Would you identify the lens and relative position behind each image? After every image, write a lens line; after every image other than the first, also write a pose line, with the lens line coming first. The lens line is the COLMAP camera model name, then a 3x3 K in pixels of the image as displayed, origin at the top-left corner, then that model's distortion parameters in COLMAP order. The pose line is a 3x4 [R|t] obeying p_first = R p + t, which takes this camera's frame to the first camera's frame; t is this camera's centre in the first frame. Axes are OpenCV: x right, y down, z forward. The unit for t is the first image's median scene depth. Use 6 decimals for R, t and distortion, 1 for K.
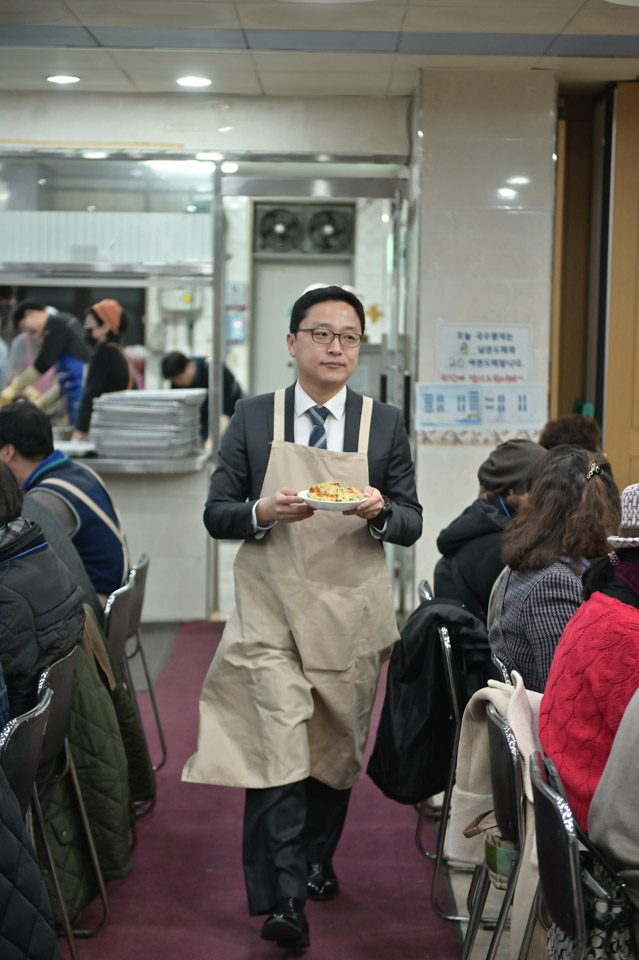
lens RADIAL K [[1910.6, 0, 319.5], [0, 1910.6, 480.0], [0, 0, 1]] dist [0.154052, -0.185057]
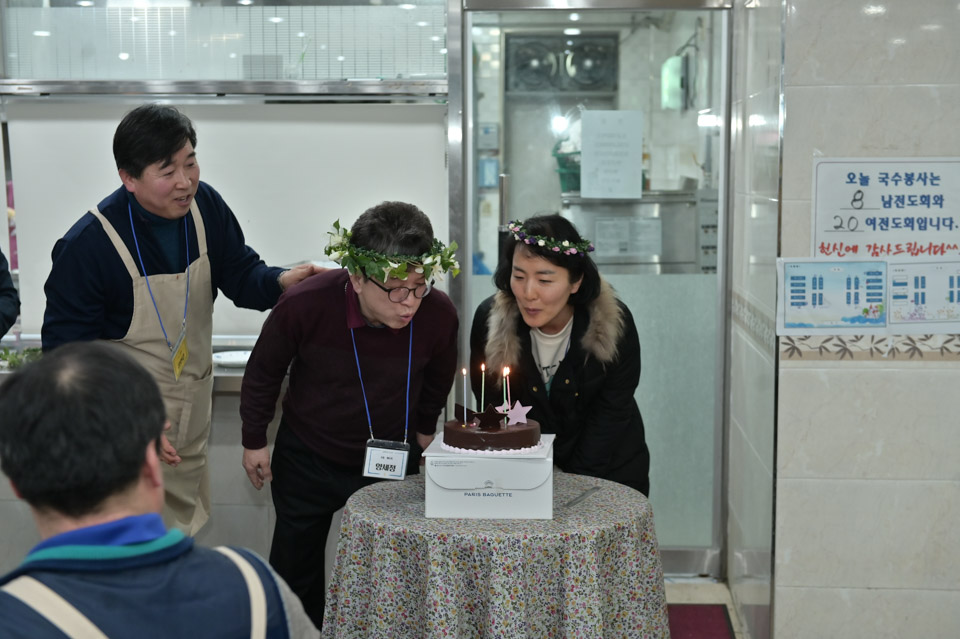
lens RADIAL K [[1483.3, 0, 480.0], [0, 1483.3, 319.5], [0, 0, 1]] dist [0.020885, 0.044334]
pose [[0.998508, -0.009471, -0.053776, -0.018265], [0.010470, 0.999777, 0.018328, -0.040763], [0.053591, -0.018863, 0.998385, 0.524837]]
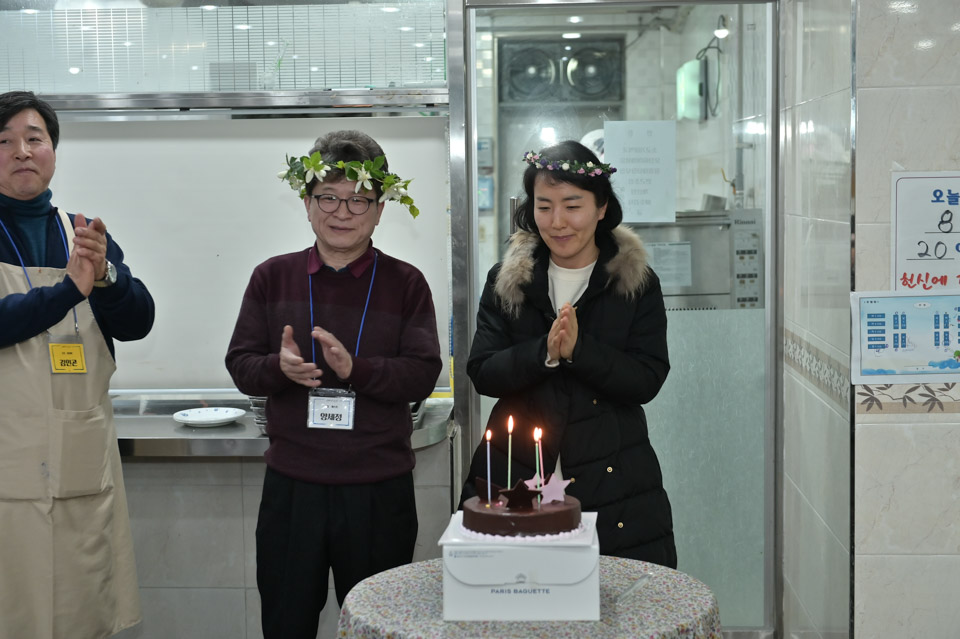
lens RADIAL K [[1600.3, 0, 476.5], [0, 1600.3, 304.9], [0, 0, 1]] dist [0.027108, 0.114272]
pose [[0.998662, -0.025846, -0.044788, -0.029769], [0.025452, 0.999632, -0.009346, -0.045815], [0.045013, 0.008193, 0.998953, 0.569141]]
